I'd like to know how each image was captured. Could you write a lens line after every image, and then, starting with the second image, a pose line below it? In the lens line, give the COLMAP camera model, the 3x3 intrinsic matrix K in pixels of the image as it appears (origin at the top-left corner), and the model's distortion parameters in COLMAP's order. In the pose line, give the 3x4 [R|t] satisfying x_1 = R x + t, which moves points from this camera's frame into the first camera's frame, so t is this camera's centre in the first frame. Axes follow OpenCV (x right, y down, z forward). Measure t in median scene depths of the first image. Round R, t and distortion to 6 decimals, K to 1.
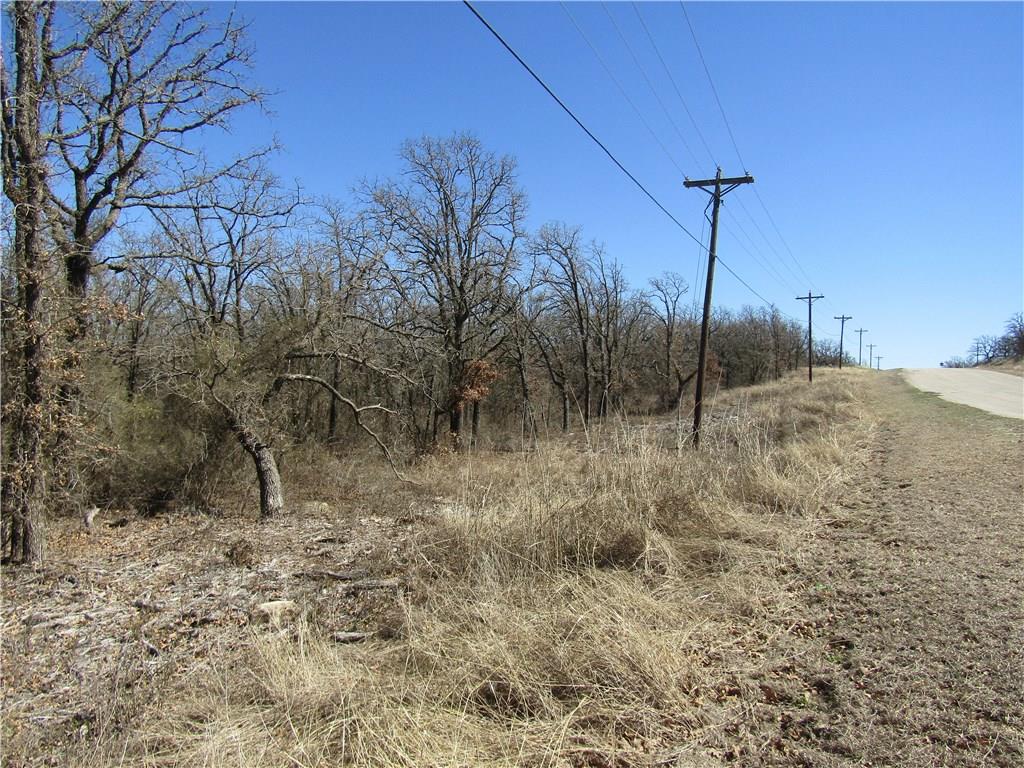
lens RADIAL K [[748.8, 0, 517.8], [0, 748.8, 384.1], [0, 0, 1]] dist [-0.009705, 0.000513]
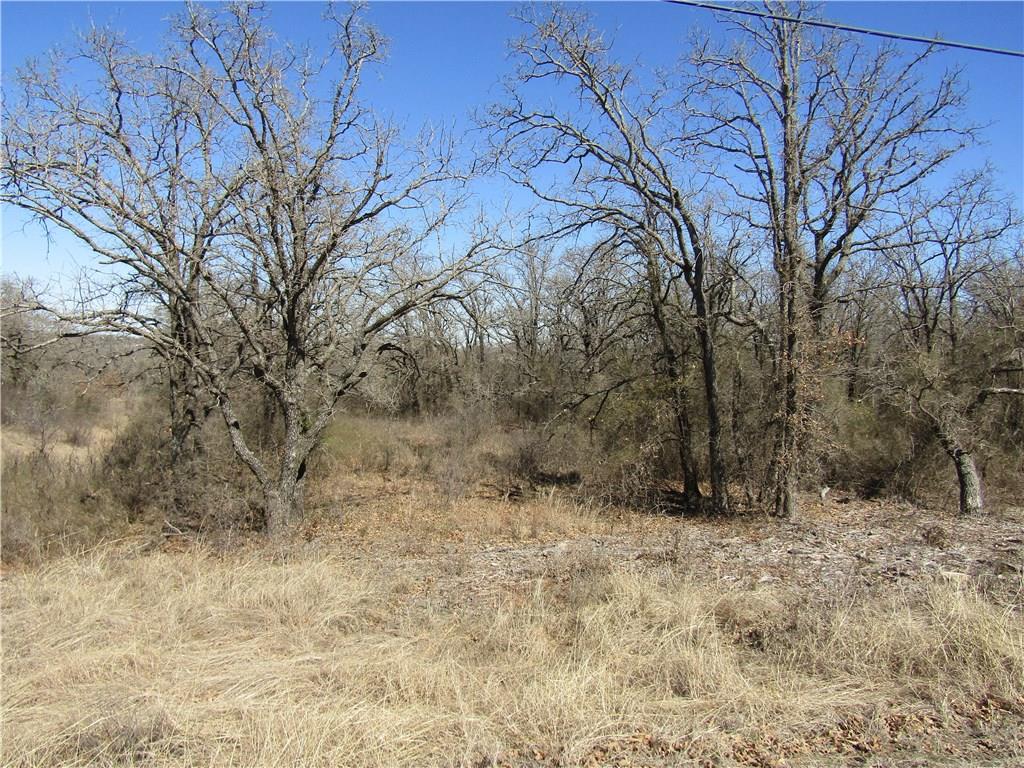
lens RADIAL K [[748.8, 0, 517.5], [0, 748.8, 380.6], [0, 0, 1]] dist [-0.009705, 0.000513]
pose [[0.625616, 0.021293, -0.779841, 0.127298], [-0.010062, 0.999765, 0.019226, -0.044206], [0.780067, -0.004181, 0.625683, -0.265212]]
